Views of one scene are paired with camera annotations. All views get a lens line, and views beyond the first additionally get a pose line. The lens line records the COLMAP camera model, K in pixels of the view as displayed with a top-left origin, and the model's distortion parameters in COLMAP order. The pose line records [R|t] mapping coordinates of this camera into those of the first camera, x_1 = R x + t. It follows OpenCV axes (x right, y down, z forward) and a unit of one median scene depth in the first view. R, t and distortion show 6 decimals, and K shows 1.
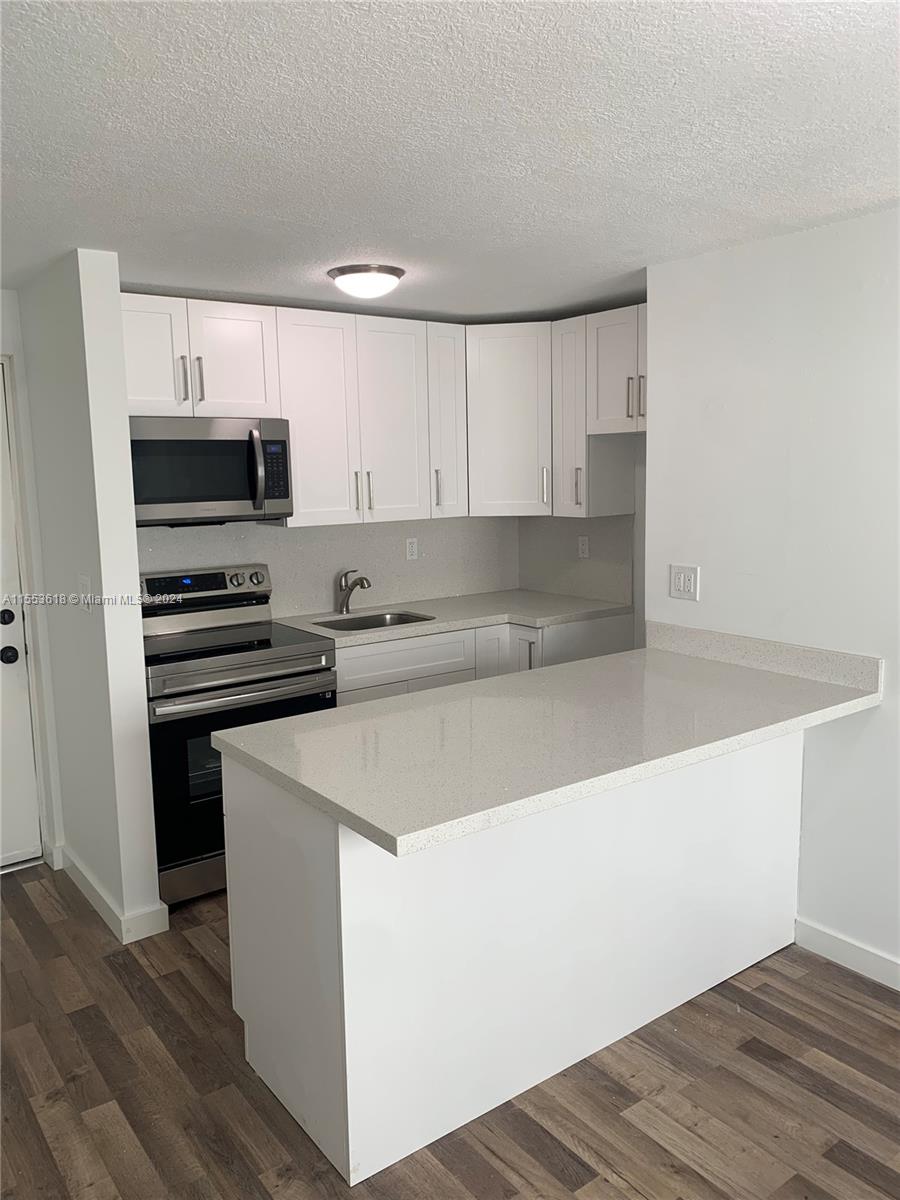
lens RADIAL K [[920.6, 0, 450.0], [0, 920.6, 600.0], [0, 0, 1]] dist [0.021173, -0.000865]
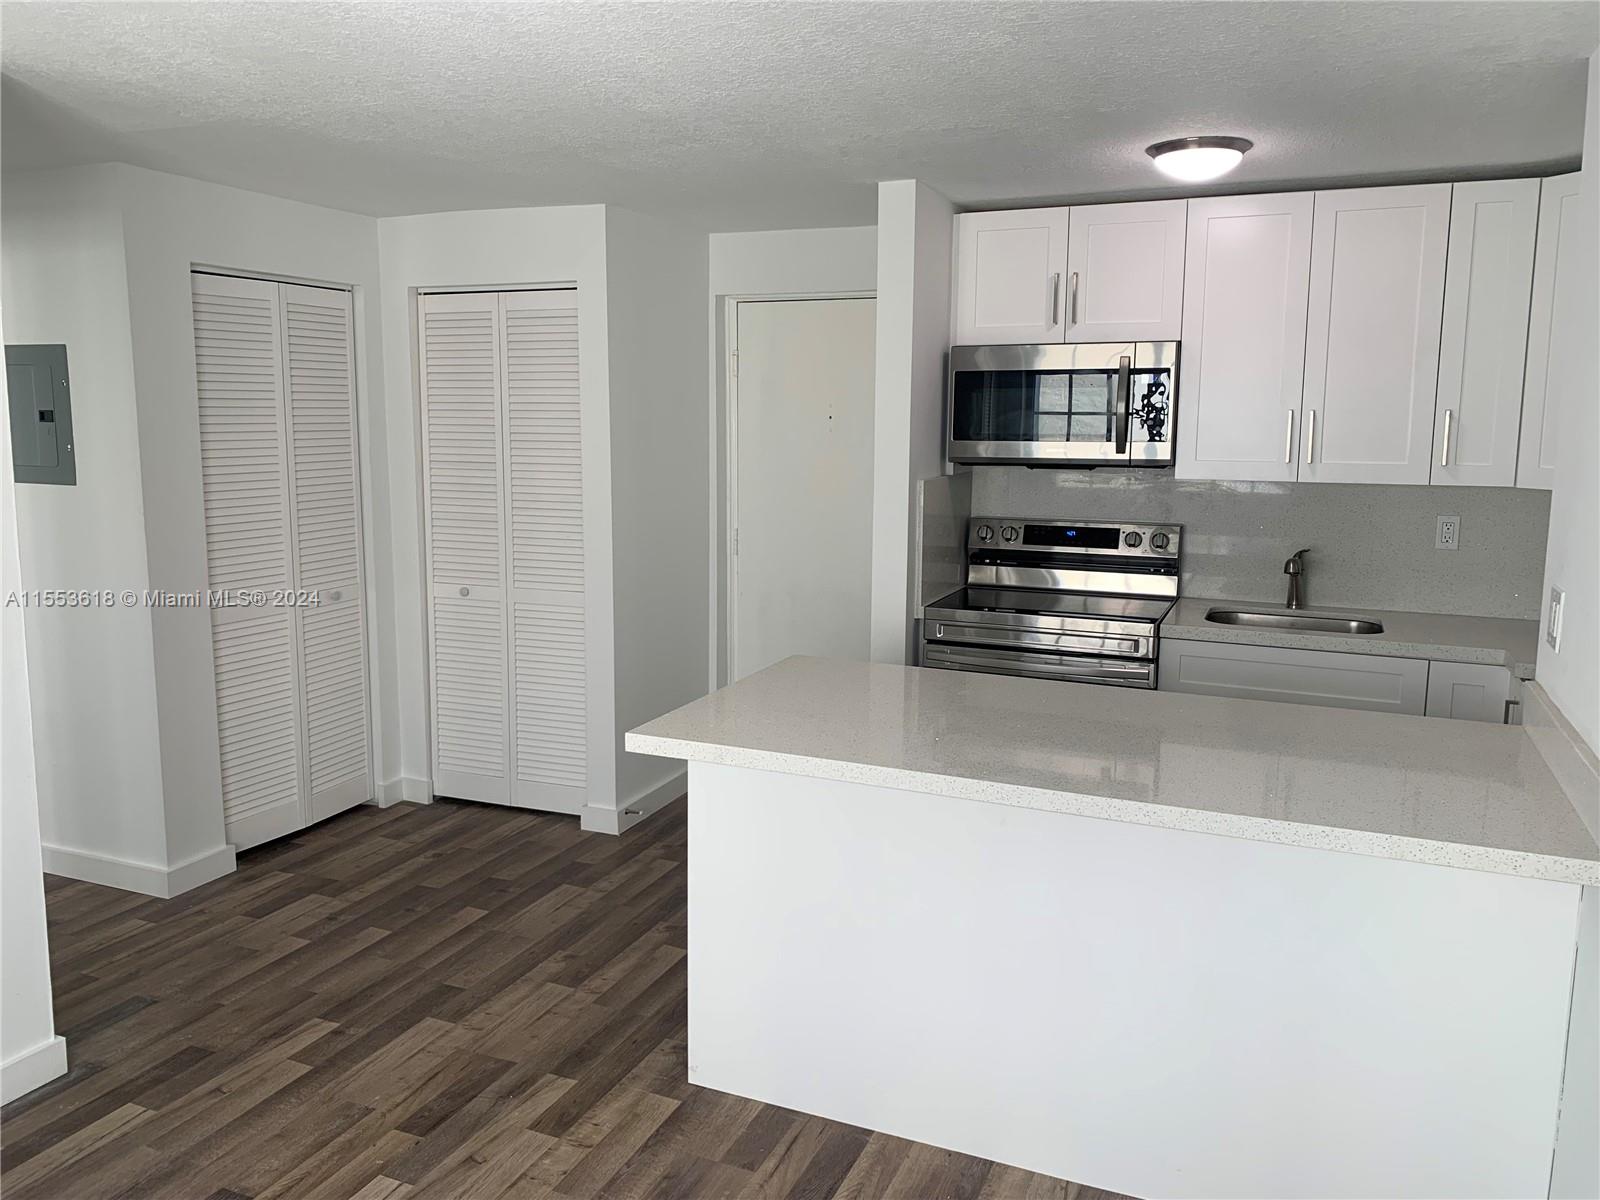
lens RADIAL K [[1227.5, 0, 800.0], [0, 1227.5, 600.0], [0, 0, 1]] dist [0.021173, -0.000865]
pose [[0.502995, 0.155430, -0.850198, 0.631441], [-0.145748, 0.984863, 0.093822, -0.032101], [0.851911, 0.076723, 0.518035, 0.206858]]
